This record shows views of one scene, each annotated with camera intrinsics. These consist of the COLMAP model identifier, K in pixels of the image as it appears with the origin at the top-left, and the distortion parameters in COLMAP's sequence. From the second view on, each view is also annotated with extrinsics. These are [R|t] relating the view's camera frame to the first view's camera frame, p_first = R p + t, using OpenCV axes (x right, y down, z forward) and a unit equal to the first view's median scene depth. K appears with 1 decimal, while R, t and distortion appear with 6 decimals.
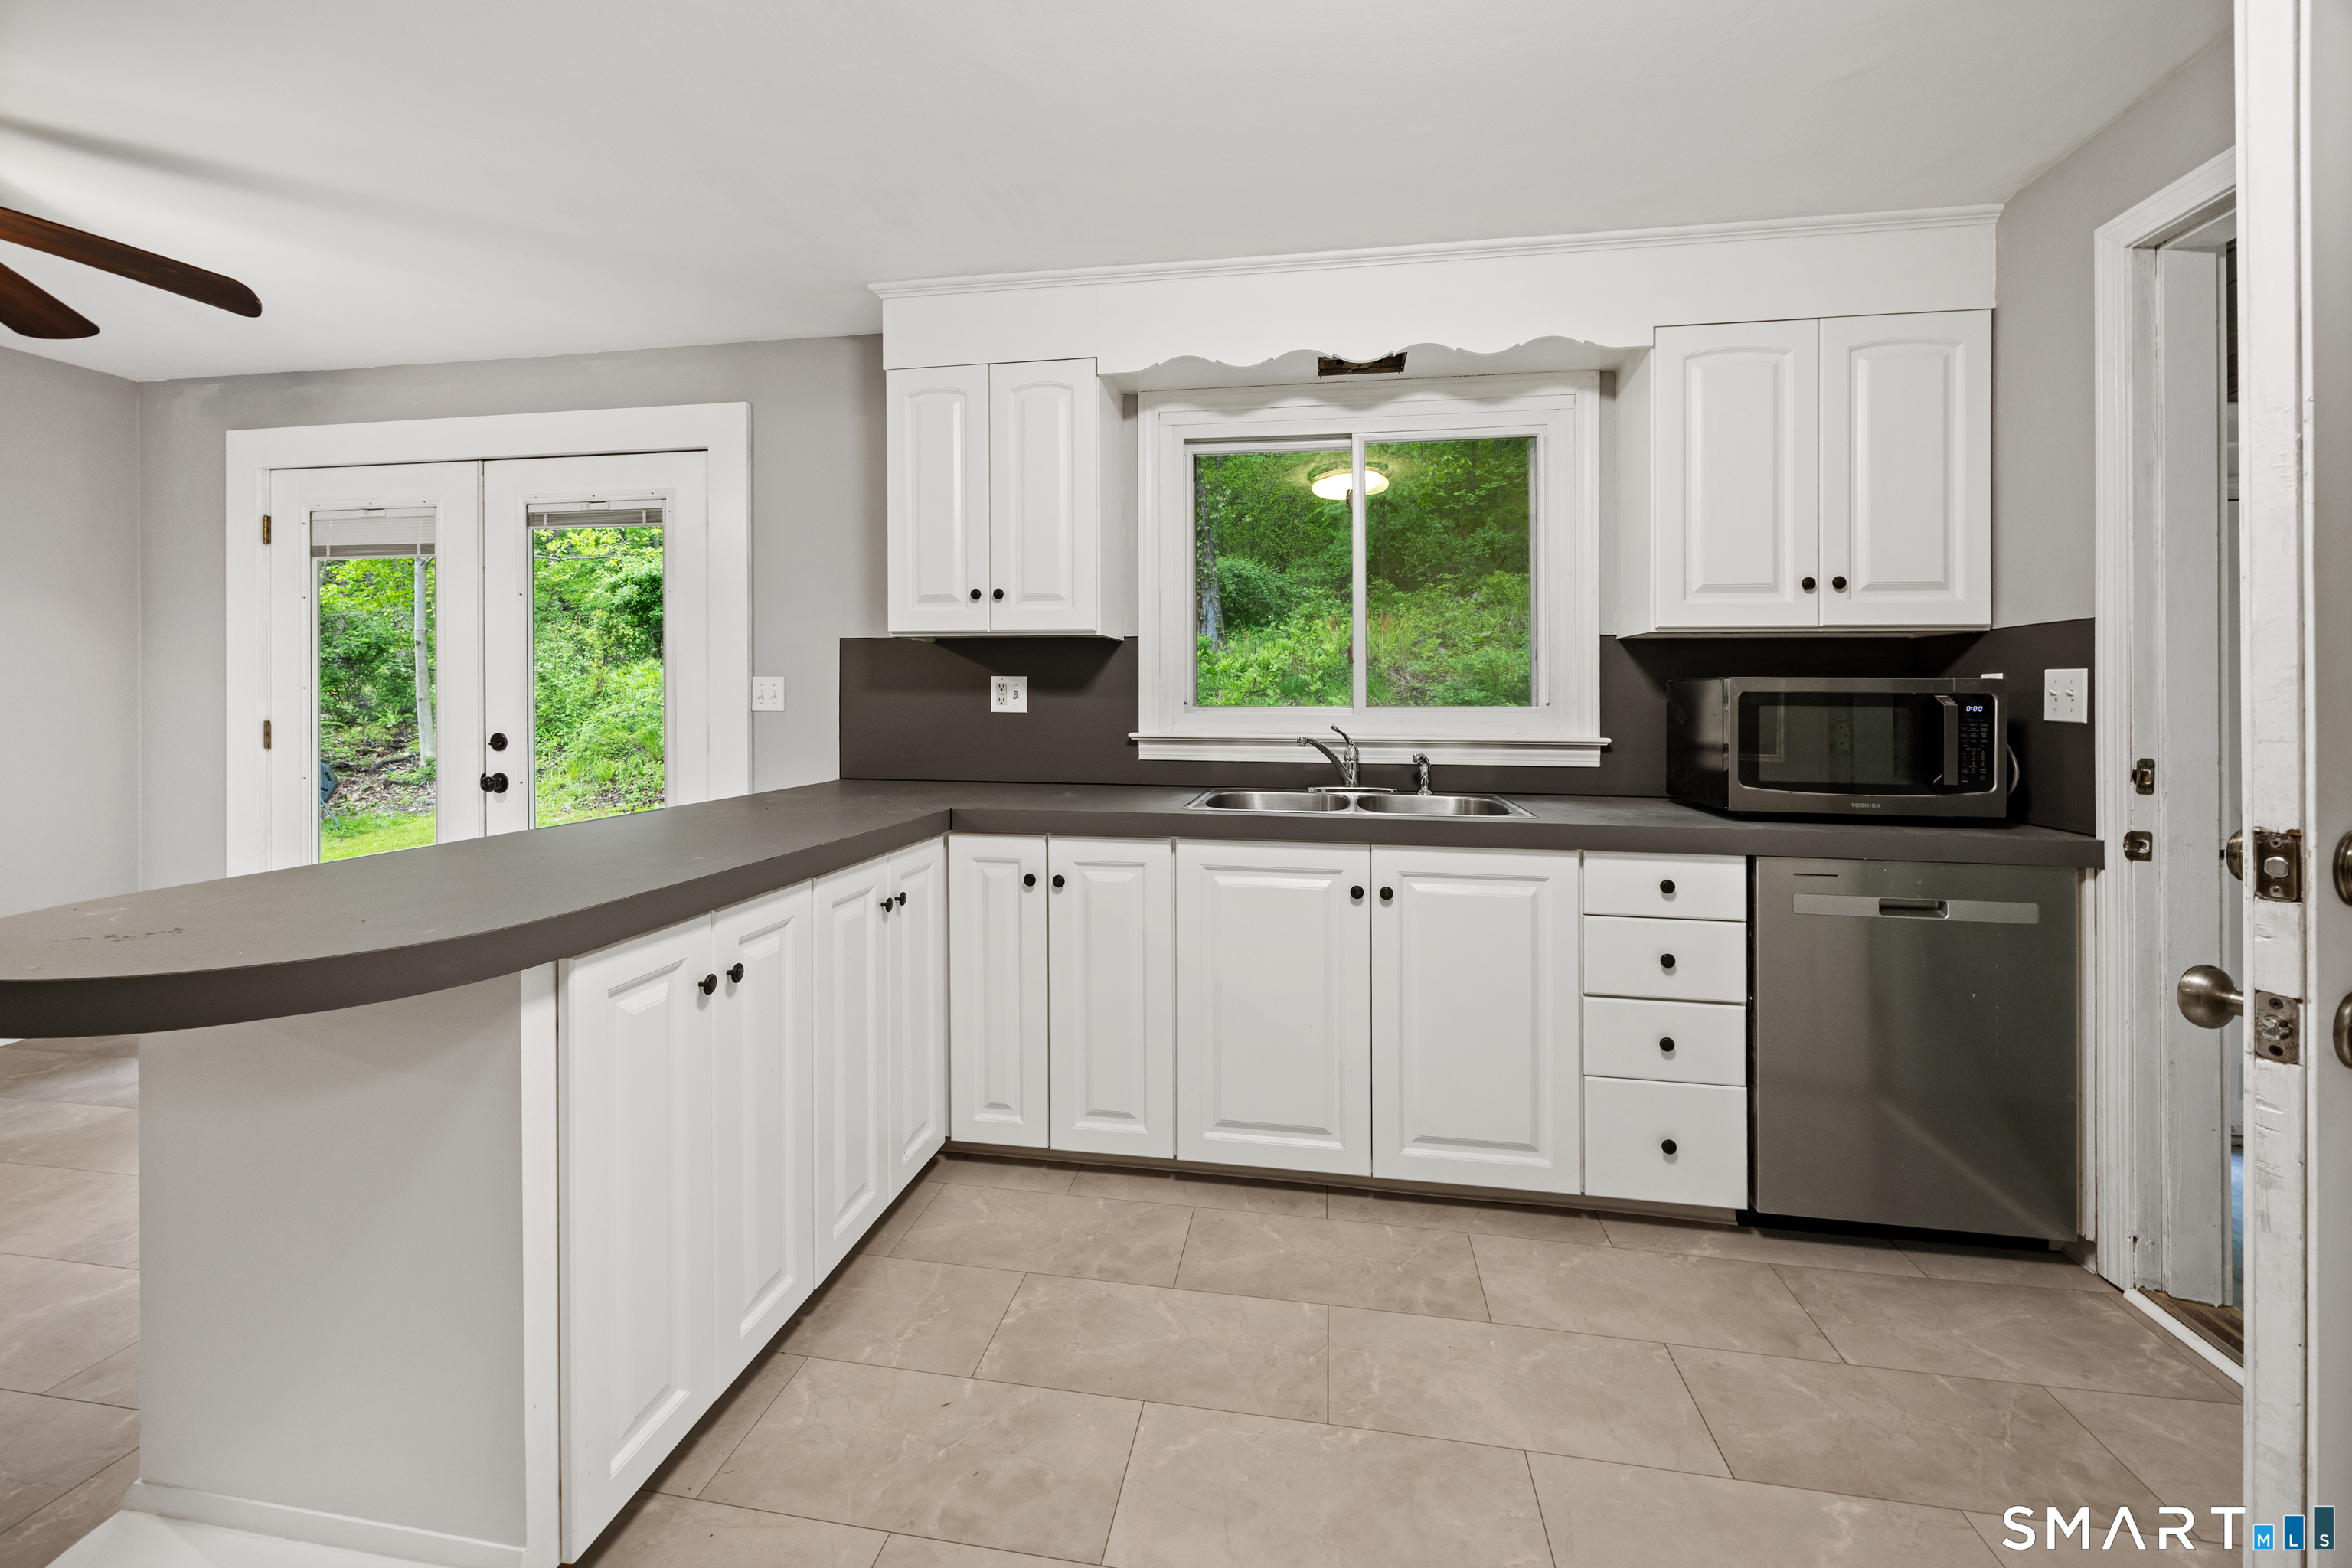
lens RADIAL K [[955.4, 0, 1172.6], [0, 955.4, 693.6], [0, 0, 1]] dist [0.000606, 0.000049]
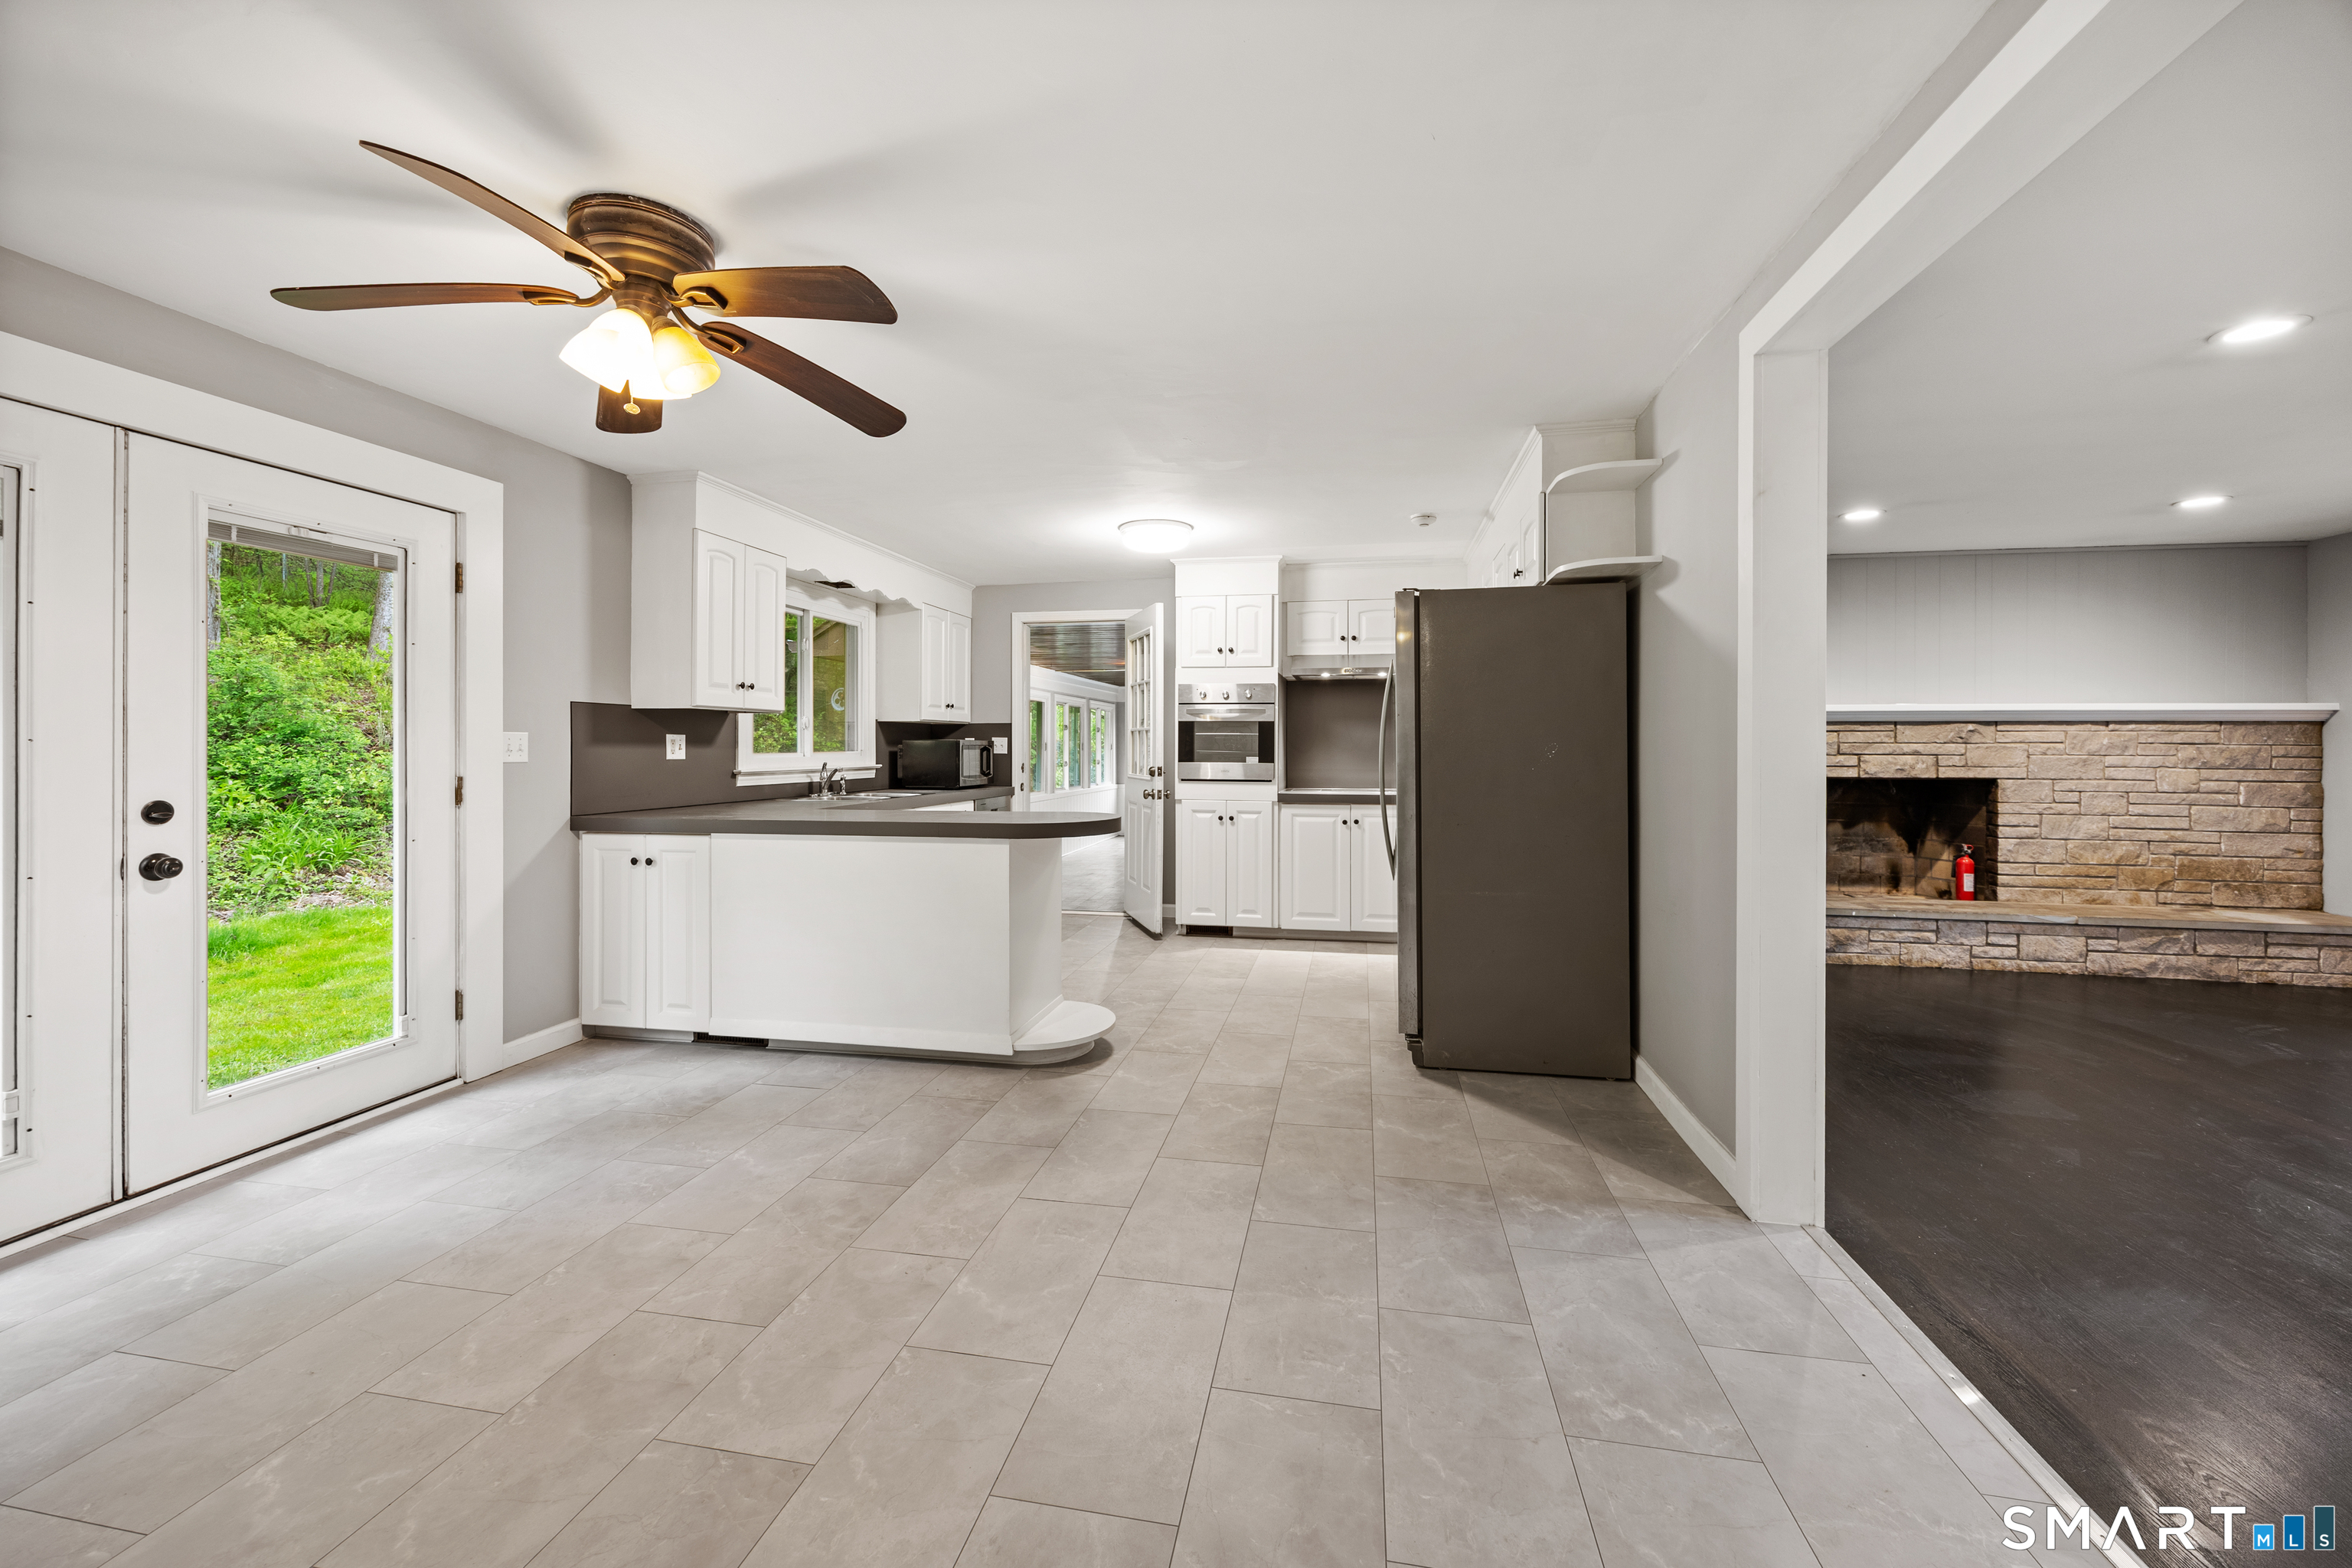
lens RADIAL K [[934.8, 0, 1179.0], [0, 934.8, 746.2], [0, 0, 1]] dist [0.008823, 0.000102]
pose [[0.022685, -0.003689, 0.999736, -1.654793], [-0.003021, 0.999988, 0.003758, -0.007976], [-0.999738, -0.003106, 0.022674, 0.208350]]
